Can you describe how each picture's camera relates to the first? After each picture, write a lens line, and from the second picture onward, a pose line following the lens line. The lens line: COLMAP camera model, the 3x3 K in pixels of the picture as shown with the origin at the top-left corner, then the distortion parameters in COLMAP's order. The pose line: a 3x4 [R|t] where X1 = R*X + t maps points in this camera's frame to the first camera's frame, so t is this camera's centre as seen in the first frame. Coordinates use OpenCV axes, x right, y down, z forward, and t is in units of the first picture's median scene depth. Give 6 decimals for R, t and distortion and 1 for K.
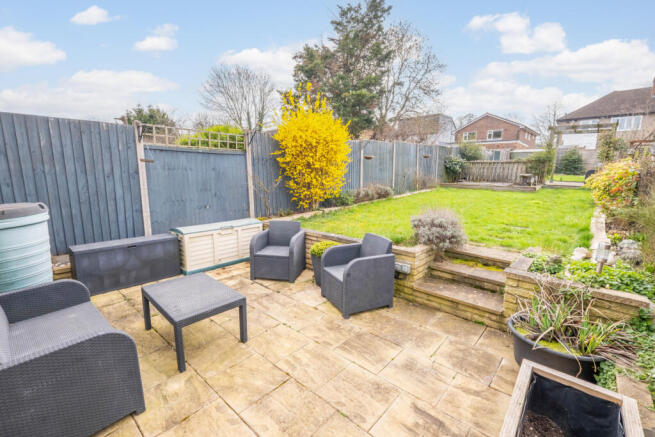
lens RADIAL K [[290.1, 0, 324.6], [0, 290.1, 220.1], [0, 0, 1]] dist [-0.004037, -0.000621]
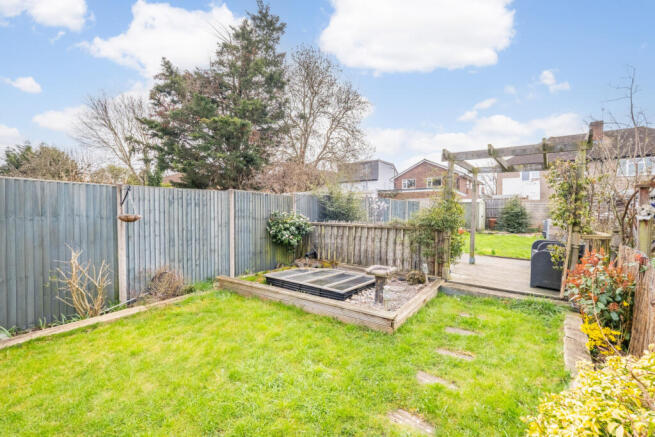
lens RADIAL K [[290.1, 0, 328.3], [0, 290.1, 218.2], [0, 0, 1]] dist [-0.004037, -0.000621]
pose [[0.993736, 0.002347, 0.111732, 0.216287], [0.016044, 0.986427, -0.163417, -0.059926], [-0.110599, 0.164186, 0.980210, 0.234242]]
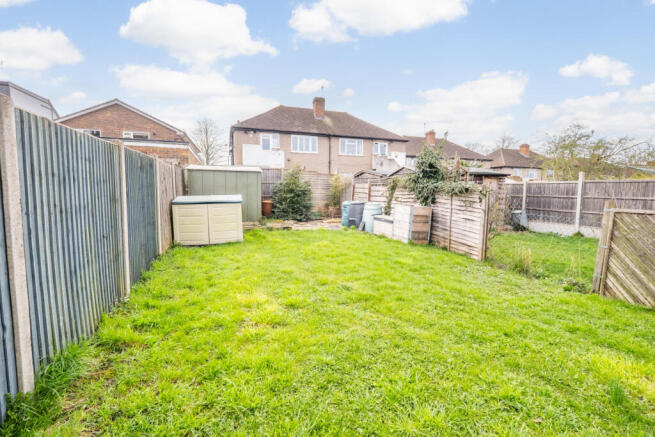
lens RADIAL K [[290.1, 0, 328.5], [0, 290.1, 217.6], [0, 0, 1]] dist [-0.004037, -0.000621]
pose [[0.464683, -0.073793, 0.882397, 0.323002], [0.141606, 0.989889, 0.008211, -0.120738], [-0.874081, 0.121138, 0.470434, 0.543643]]
